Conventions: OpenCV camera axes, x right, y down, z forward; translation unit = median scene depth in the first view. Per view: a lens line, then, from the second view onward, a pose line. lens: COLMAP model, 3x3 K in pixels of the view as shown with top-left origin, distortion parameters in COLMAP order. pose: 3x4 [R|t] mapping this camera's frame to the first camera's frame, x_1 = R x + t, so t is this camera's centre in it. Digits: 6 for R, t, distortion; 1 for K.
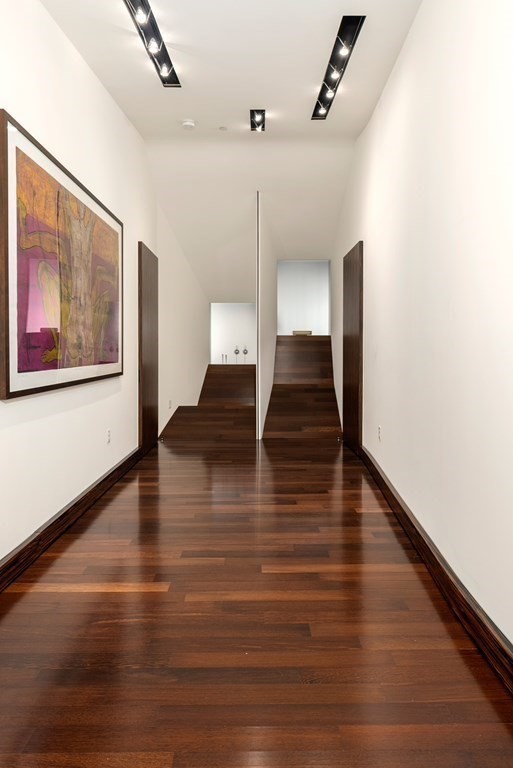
lens RADIAL K [[436.1, 0, 257.3], [0, 436.1, 354.2], [0, 0, 1]] dist [0.005880, 0.001099]
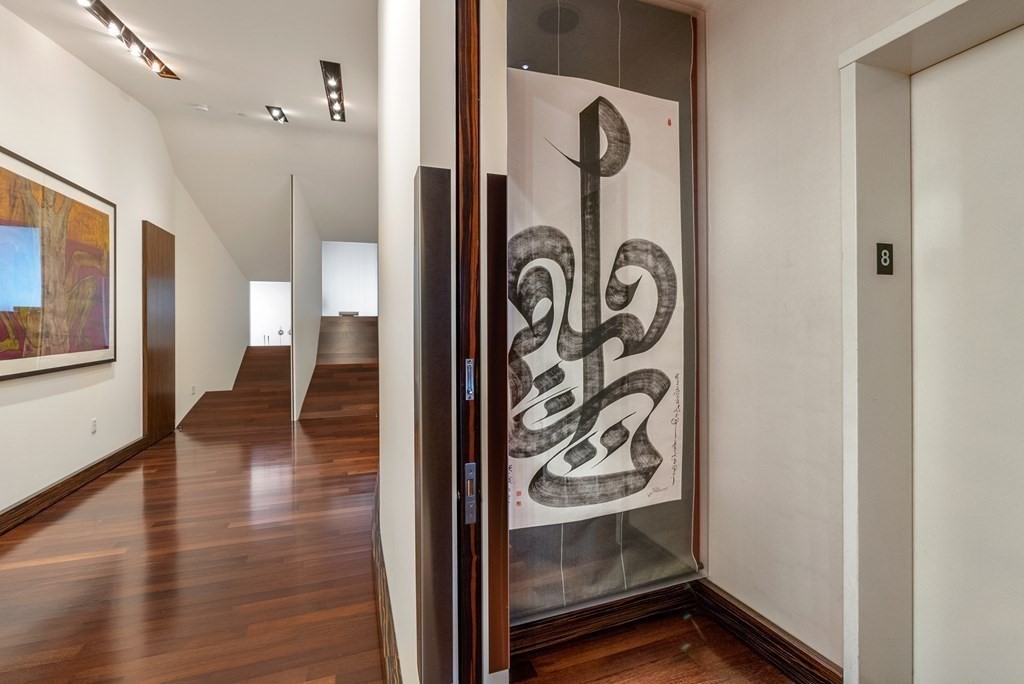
lens RADIAL K [[464.9, 0, 512.1], [0, 464.9, 324.1], [0, 0, 1]] dist [-0.001465, 0.000169]
pose [[0.946542, -0.003670, 0.322560, 0.136139], [0.007124, 0.999929, -0.009527, -0.013717], [-0.322502, 0.011316, 0.946501, -0.180667]]
